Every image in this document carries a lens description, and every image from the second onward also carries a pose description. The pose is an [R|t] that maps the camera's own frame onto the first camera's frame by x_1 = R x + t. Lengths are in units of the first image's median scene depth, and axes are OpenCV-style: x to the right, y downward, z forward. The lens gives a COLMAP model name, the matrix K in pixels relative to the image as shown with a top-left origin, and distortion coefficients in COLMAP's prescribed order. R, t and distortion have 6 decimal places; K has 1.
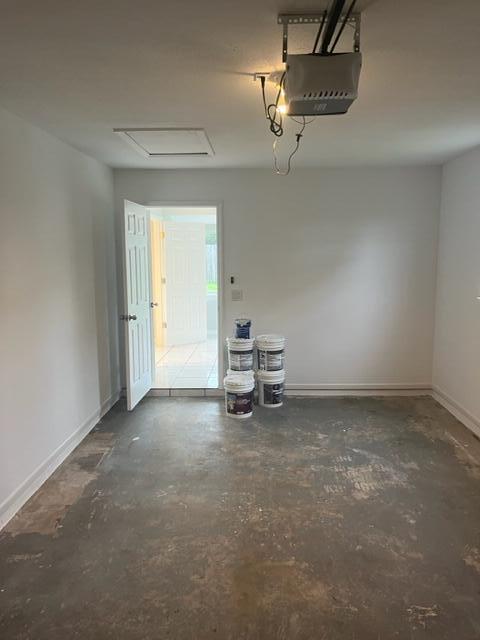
lens RADIAL K [[485.3, 0, 239.8], [0, 485.3, 319.8], [0, 0, 1]] dist [0.029019, -0.021962]
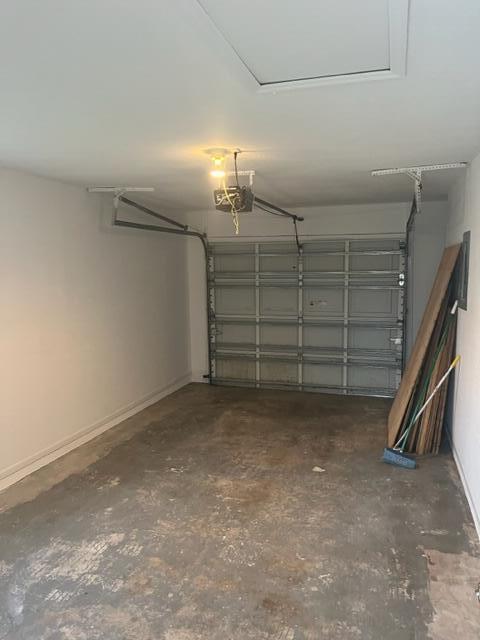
lens RADIAL K [[485.3, 0, 240.0], [0, 485.3, 320.4], [0, 0, 1]] dist [0.029019, -0.021962]
pose [[-0.963904, -0.012916, 0.265937, -0.248201], [0.055438, 0.967195, 0.247914, -0.290233], [-0.260415, 0.253708, -0.931567, 1.786630]]
